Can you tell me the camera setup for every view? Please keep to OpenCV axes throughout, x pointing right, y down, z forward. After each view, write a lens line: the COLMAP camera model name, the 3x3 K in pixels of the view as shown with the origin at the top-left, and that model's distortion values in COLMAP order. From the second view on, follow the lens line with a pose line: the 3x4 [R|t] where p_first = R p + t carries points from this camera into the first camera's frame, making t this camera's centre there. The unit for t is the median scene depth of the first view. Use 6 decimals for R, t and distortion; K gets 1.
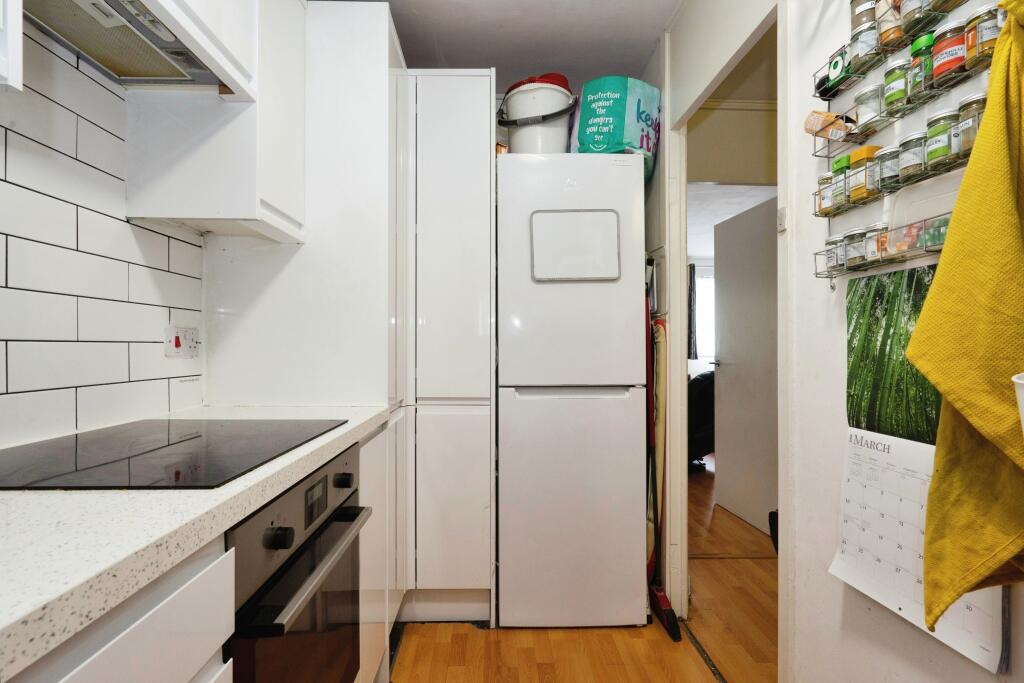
lens RADIAL K [[471.2, 0, 512.0], [0, 471.2, 341.5], [0, 0, 1]] dist [-0.000493, 0.000366]
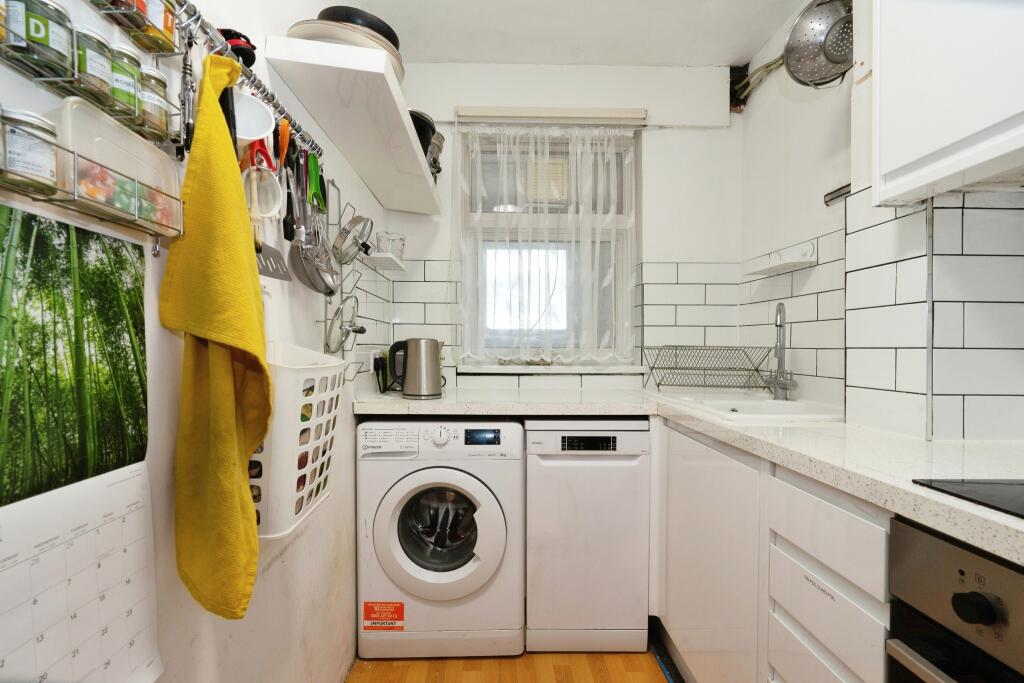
lens RADIAL K [[467.9, 0, 509.3], [0, 467.9, 353.5], [0, 0, 1]] dist [-0.000488, 0.001441]
pose [[-0.999840, -0.012293, 0.013023, 0.222543], [-0.012270, 0.999923, 0.001820, 0.016364], [-0.013044, 0.001660, -0.999914, 1.569093]]
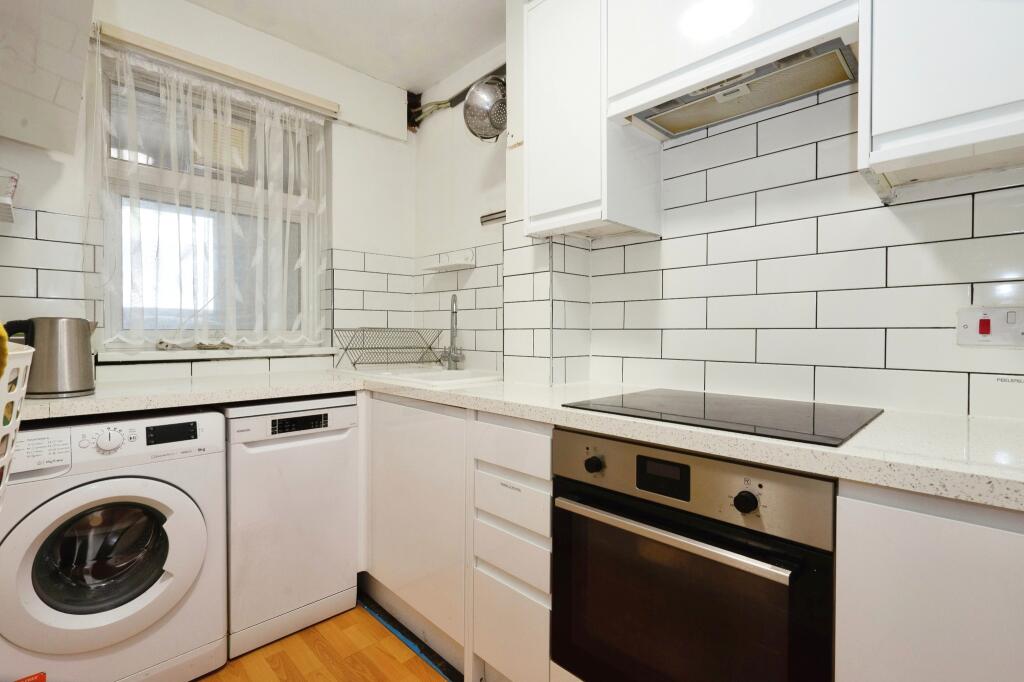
lens RADIAL K [[471.2, 0, 512.0], [0, 471.2, 341.0], [0, 0, 1]] dist [-0.000493, 0.000366]
pose [[-0.738455, 0.004672, -0.674286, 0.588430], [0.000761, 0.999981, 0.006095, 0.029679], [0.674302, 0.003988, -0.738445, 1.685473]]
